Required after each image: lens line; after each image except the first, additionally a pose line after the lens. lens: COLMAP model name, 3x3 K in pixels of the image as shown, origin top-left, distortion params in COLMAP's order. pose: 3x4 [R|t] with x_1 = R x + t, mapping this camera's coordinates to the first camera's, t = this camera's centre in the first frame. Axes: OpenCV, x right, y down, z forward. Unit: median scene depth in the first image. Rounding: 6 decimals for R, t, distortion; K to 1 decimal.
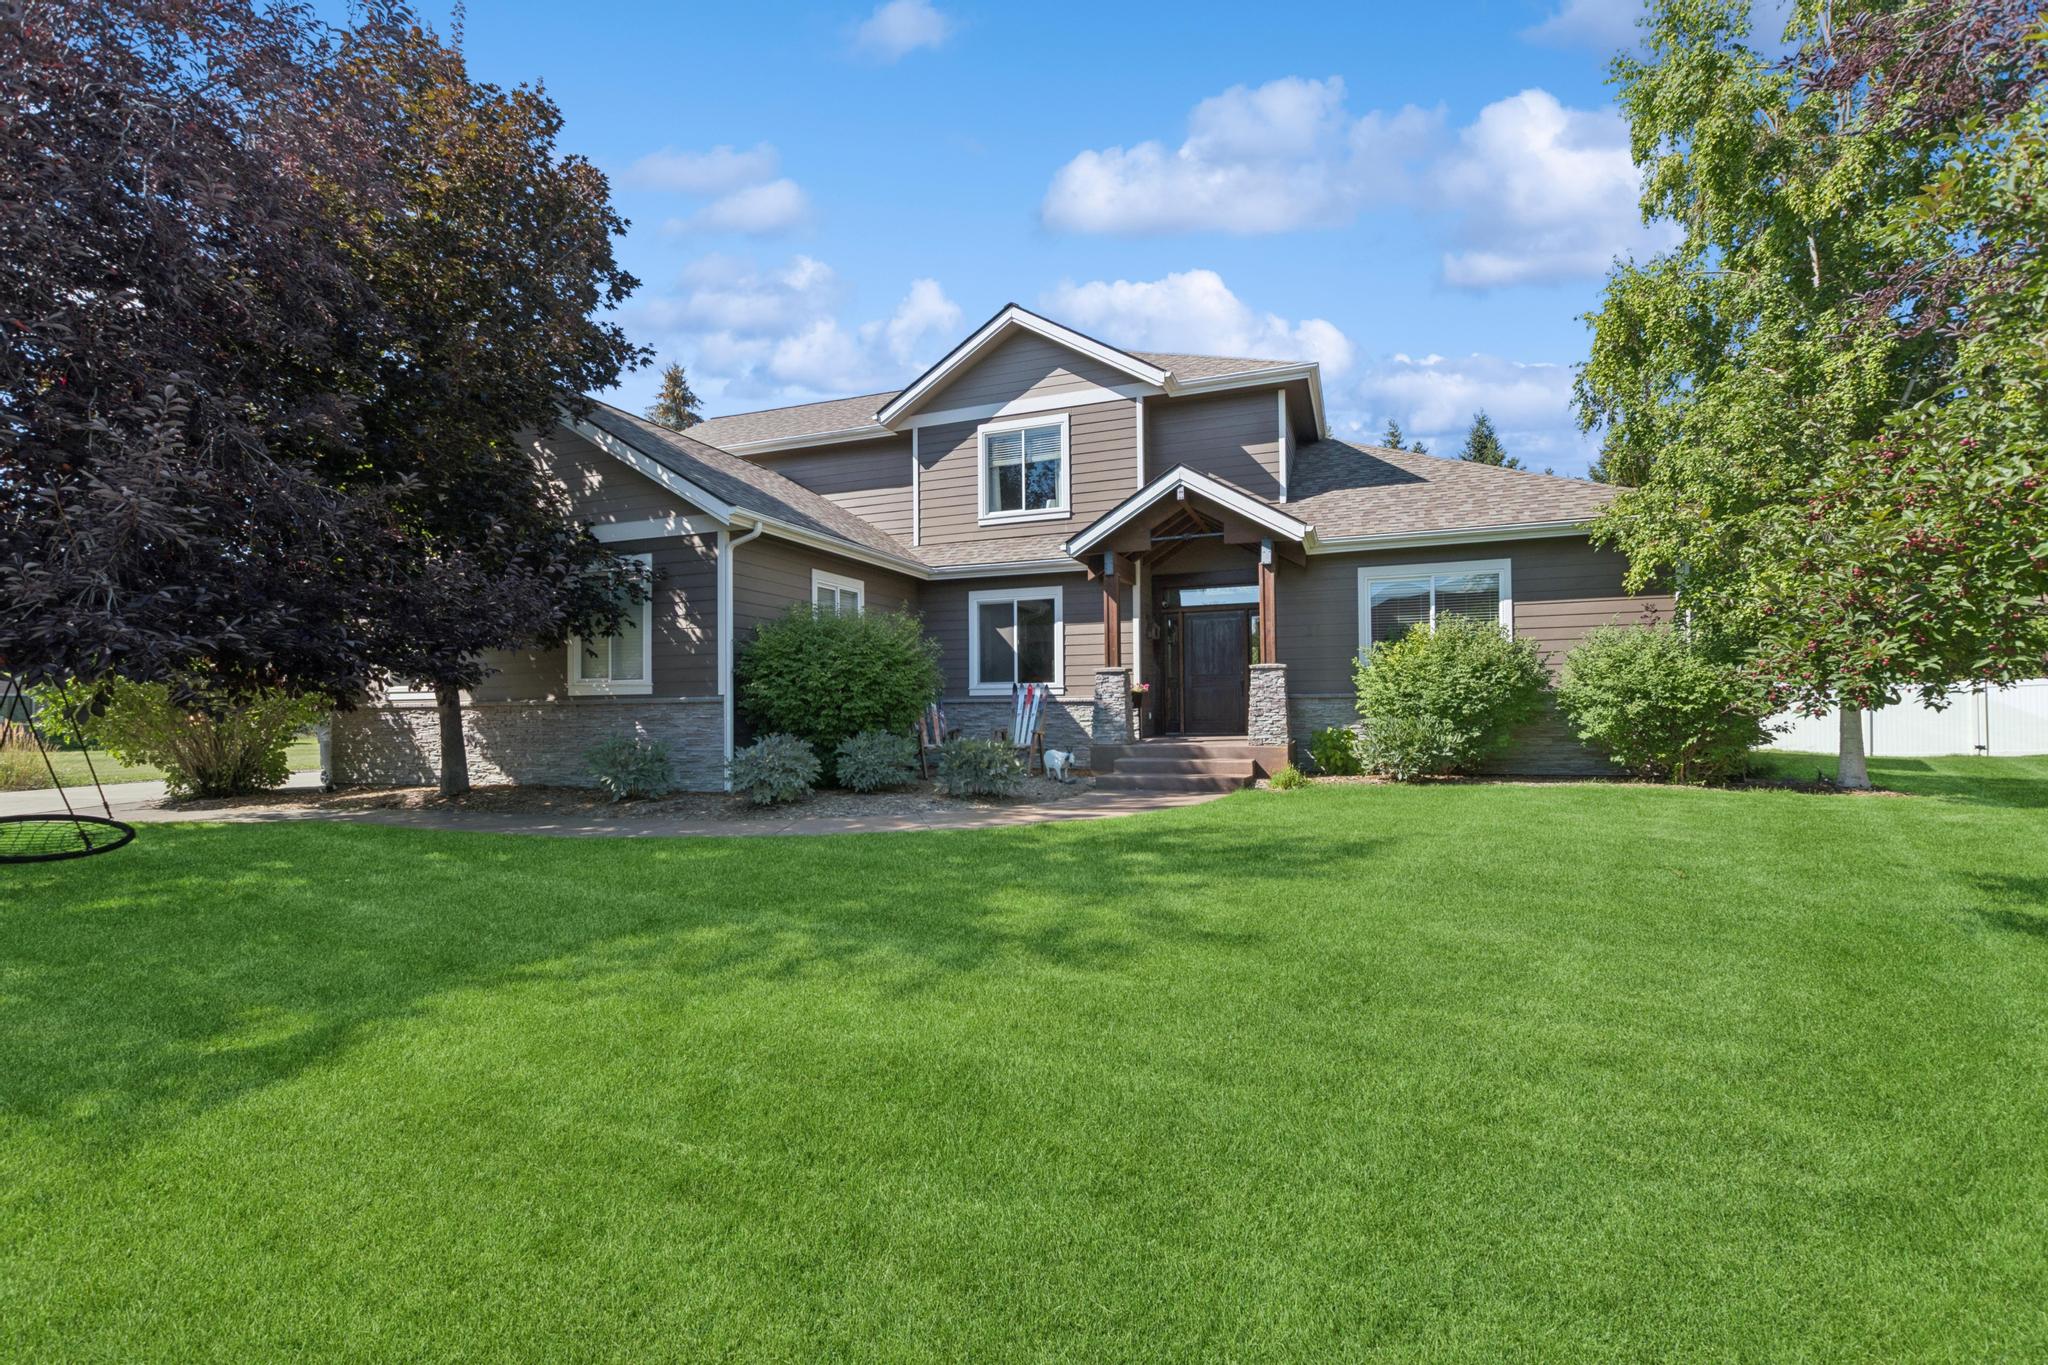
lens RADIAL K [[913.9, 0, 1020.4], [0, 913.9, 705.1], [0, 0, 1]] dist [0.001440, 0.000109]
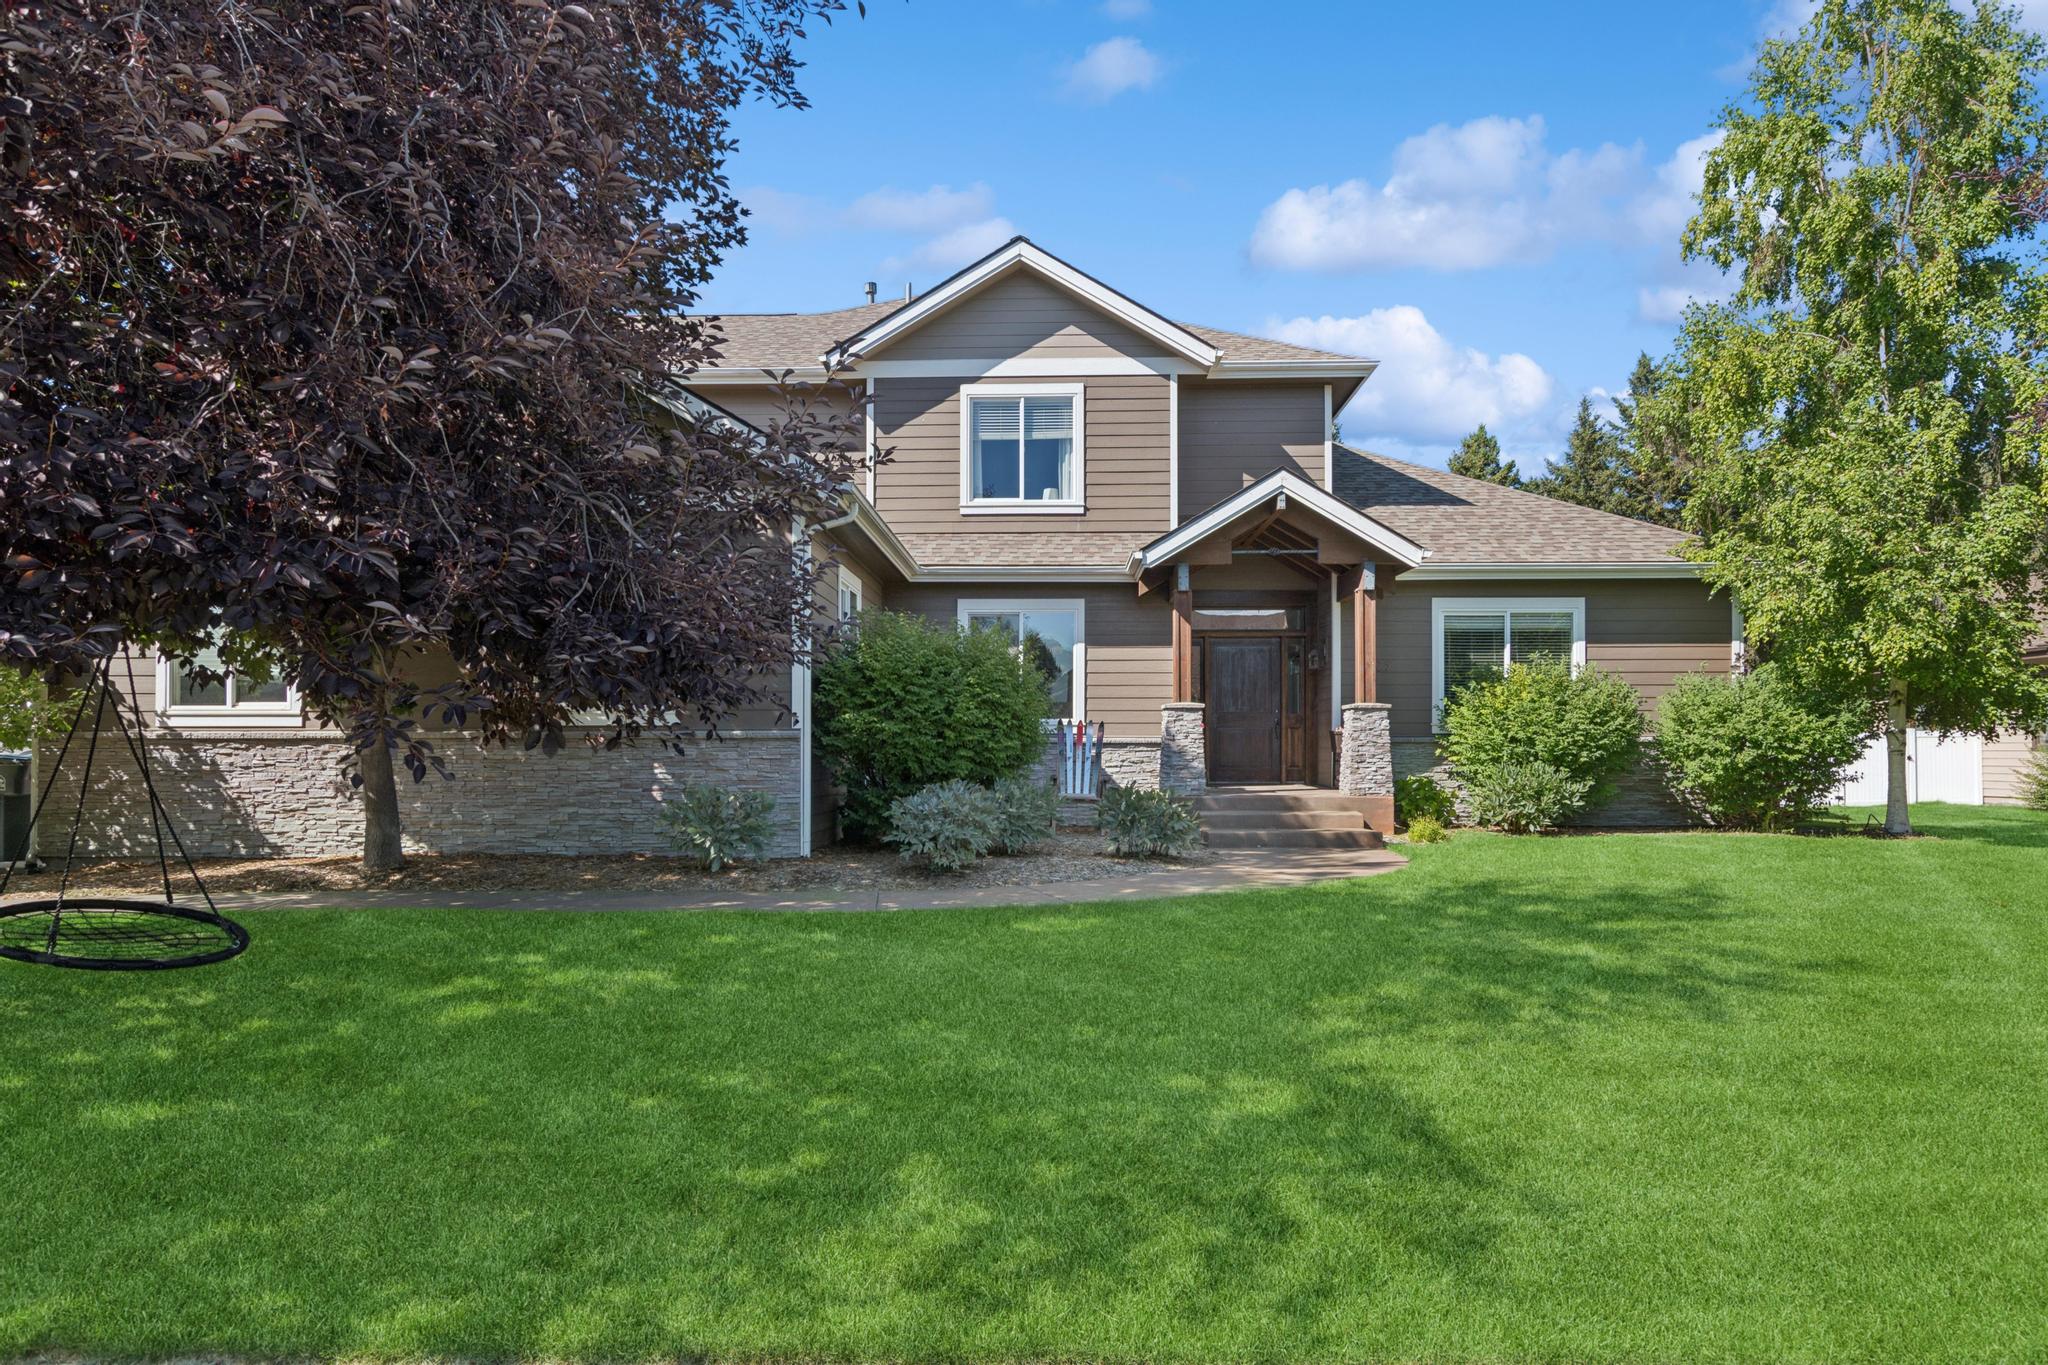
lens RADIAL K [[1262.0, 0, 1024.2], [0, 1262.0, 751.9], [0, 0, 1]] dist [-0.002709, 0.000217]
pose [[0.943215, 0.010297, 0.332024, -0.425729], [-0.012250, 0.999918, 0.003791, 0.001318], [-0.331957, -0.007643, 0.943263, -0.037722]]
